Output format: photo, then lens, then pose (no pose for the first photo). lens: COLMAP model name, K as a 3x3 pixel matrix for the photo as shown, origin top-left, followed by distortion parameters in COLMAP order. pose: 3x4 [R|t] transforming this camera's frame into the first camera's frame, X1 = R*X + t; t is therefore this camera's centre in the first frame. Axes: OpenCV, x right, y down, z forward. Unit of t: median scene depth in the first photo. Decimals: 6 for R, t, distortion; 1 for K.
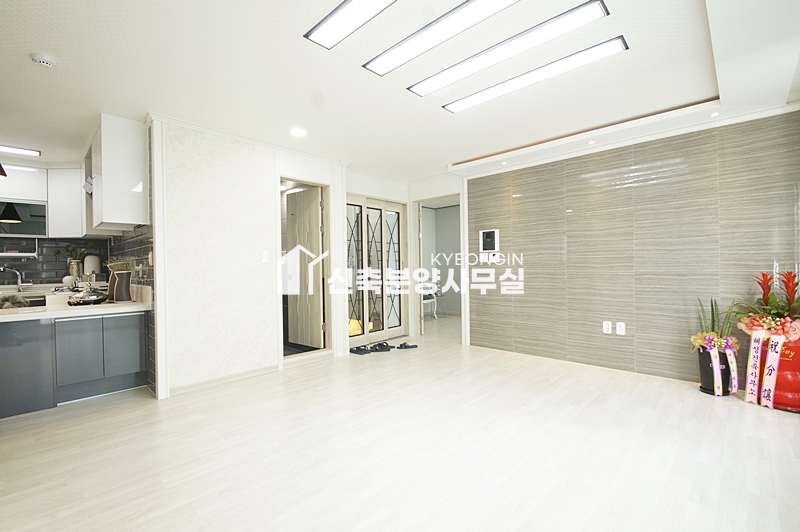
lens RADIAL K [[352.0, 0, 400.0], [0, 352.0, 266.0], [0, 0, 1]] dist [0.000372, 0.000036]
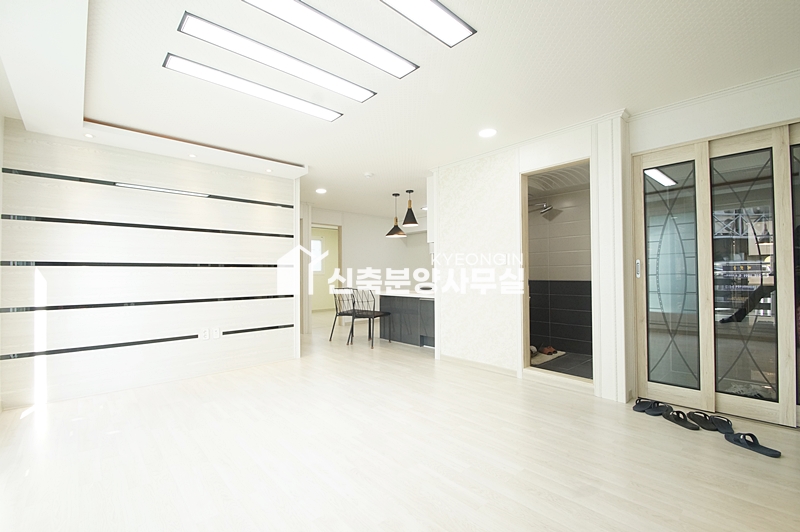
lens RADIAL K [[352.0, 0, 400.0], [0, 352.0, 266.0], [0, 0, 1]] dist [0.000372, 0.000036]
pose [[-0.058199, -0.012097, -0.998232, 0.642948], [0.001666, 0.999924, -0.012214, 0.006182], [0.998304, -0.002374, -0.058174, 0.753811]]
